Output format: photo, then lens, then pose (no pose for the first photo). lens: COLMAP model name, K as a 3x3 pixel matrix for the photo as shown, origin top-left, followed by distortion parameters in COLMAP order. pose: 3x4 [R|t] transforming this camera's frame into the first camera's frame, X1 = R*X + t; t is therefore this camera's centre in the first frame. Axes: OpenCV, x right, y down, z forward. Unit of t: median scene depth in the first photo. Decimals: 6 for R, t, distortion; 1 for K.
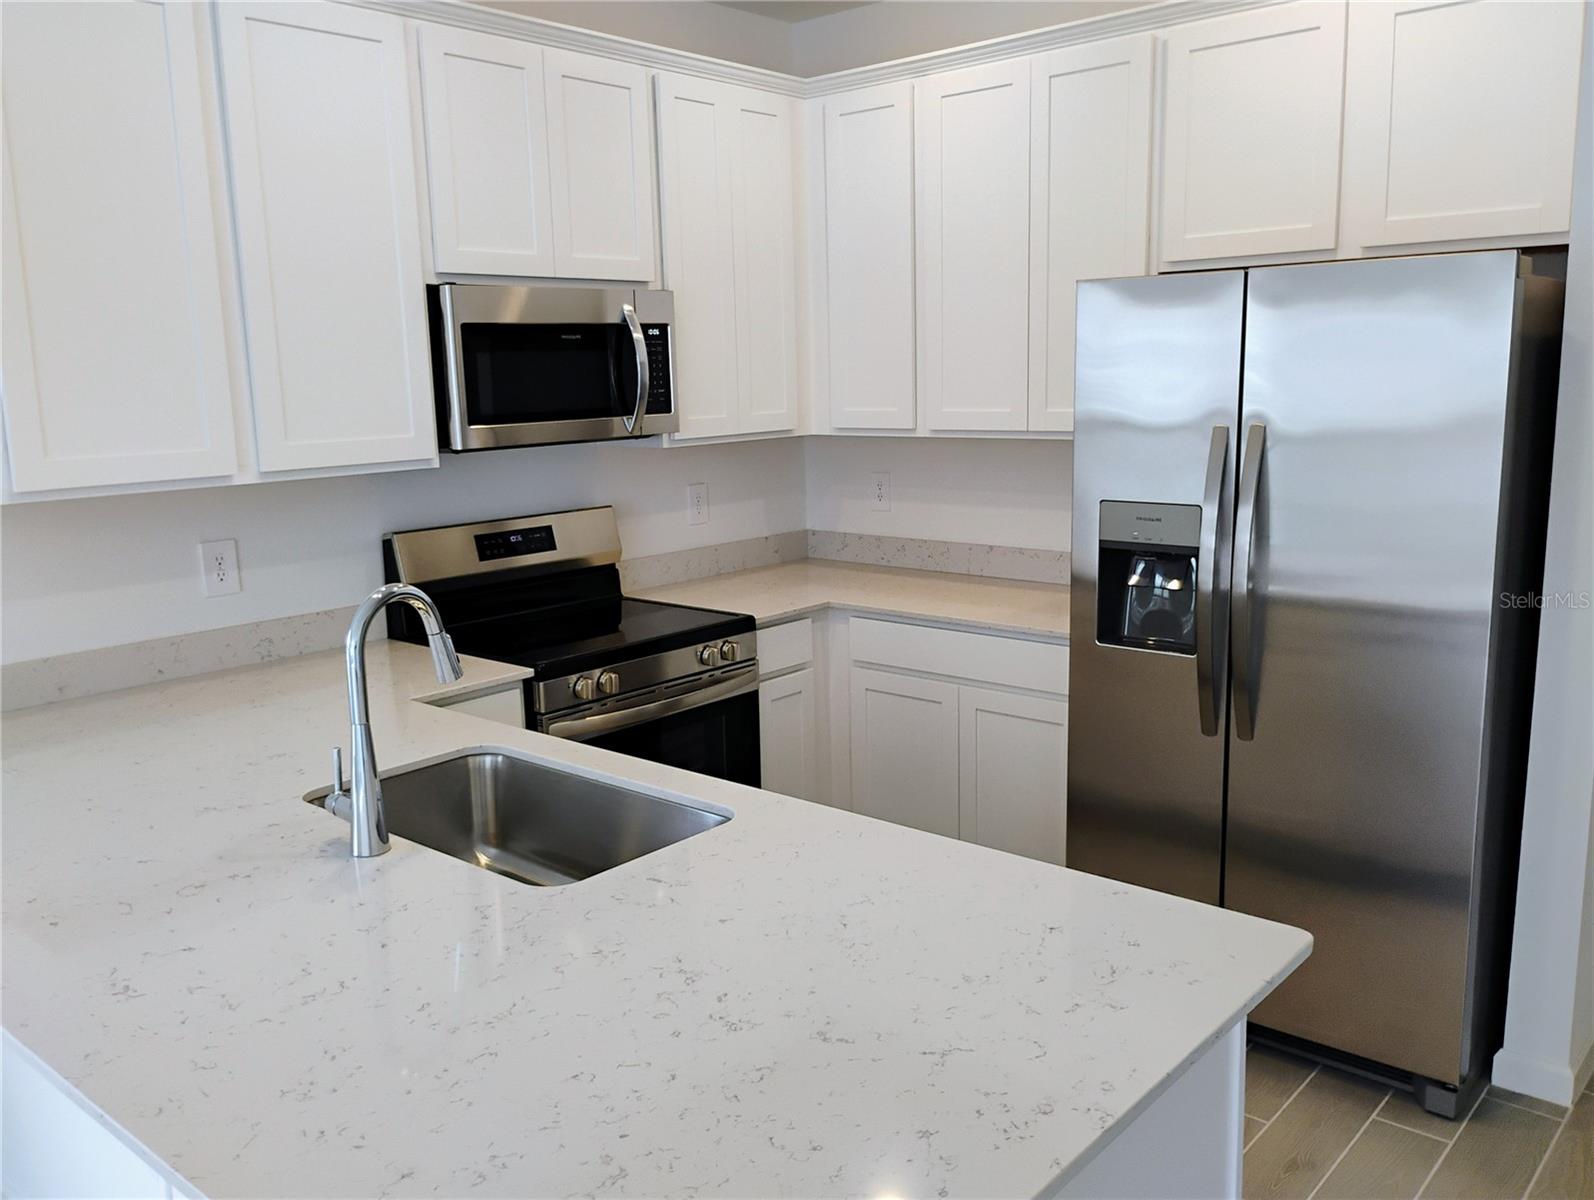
lens RADIAL K [[1325.6, 0, 797.0], [0, 1325.6, 600.0], [0, 0, 1]] dist [0.024010, -0.001362]
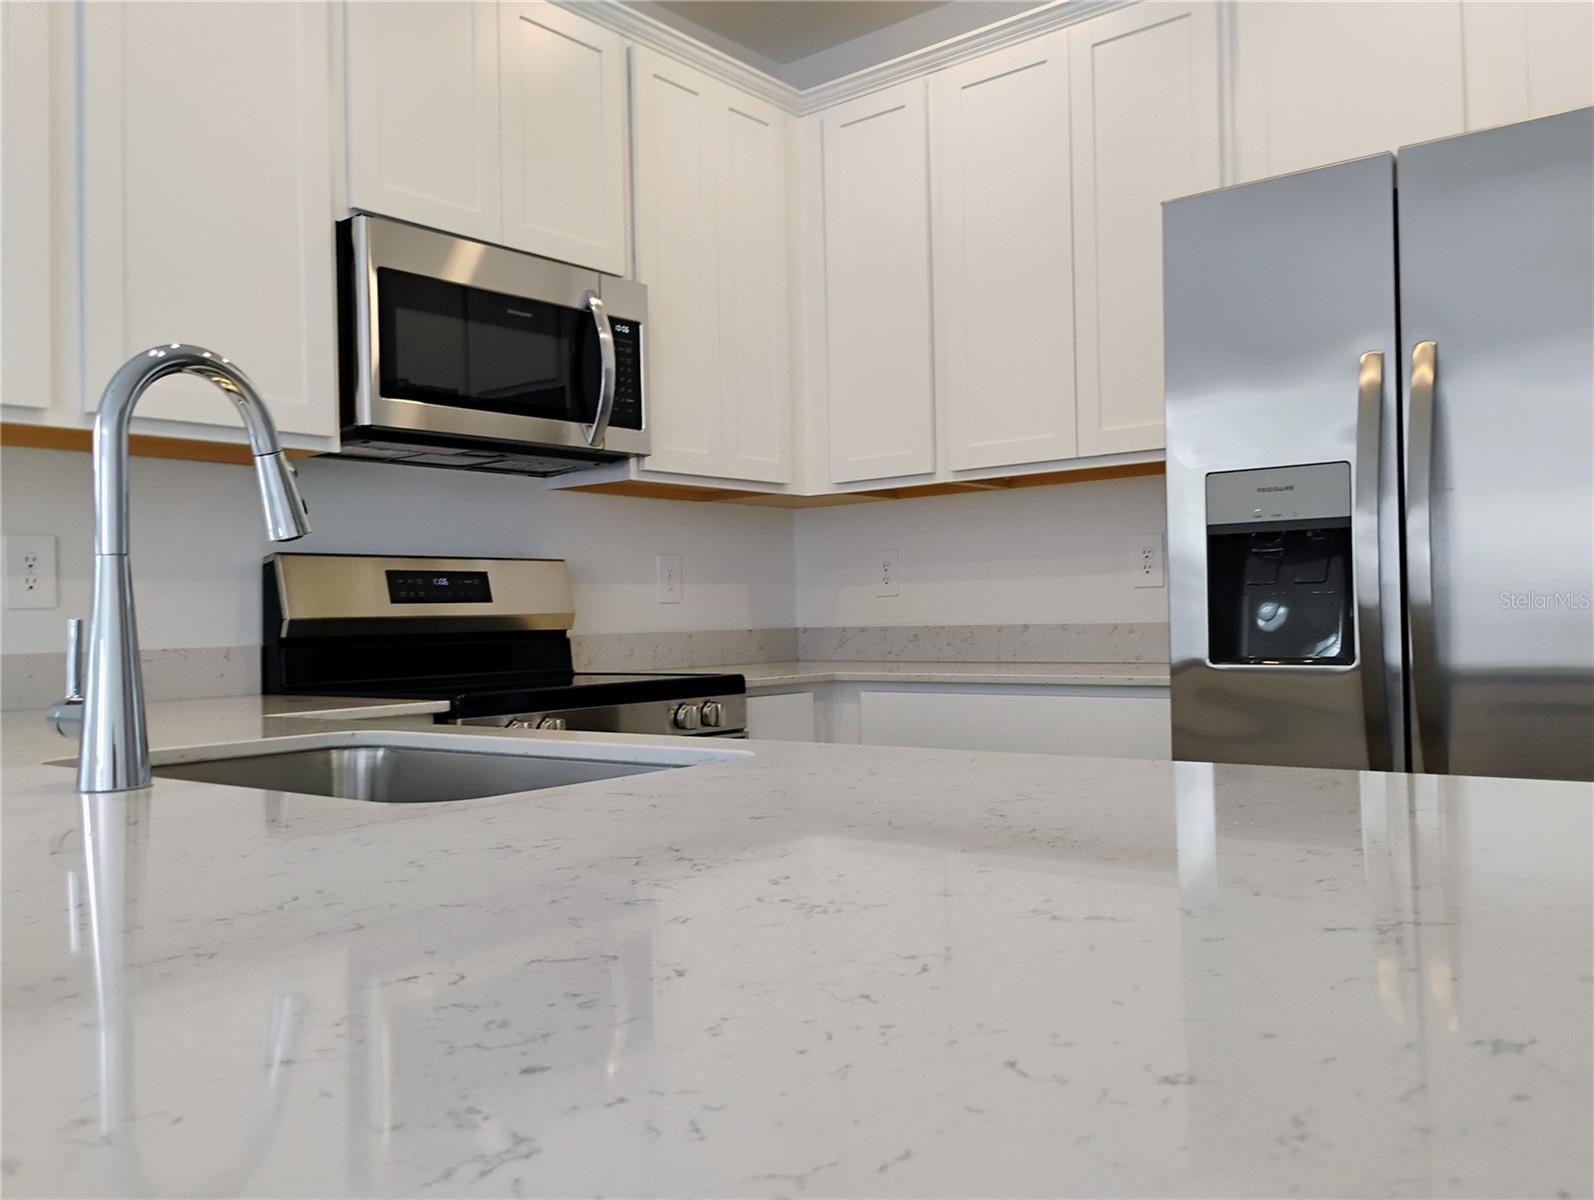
lens RADIAL K [[1354.9, 0, 803.3], [0, 1354.9, 568.1], [0, 0, 1]] dist [0.026409, -0.012028]
pose [[0.999410, 0.004199, 0.034102, -0.024274], [0.002682, 0.979944, -0.199255, 0.108747], [-0.034255, 0.199229, 0.979354, 0.205250]]
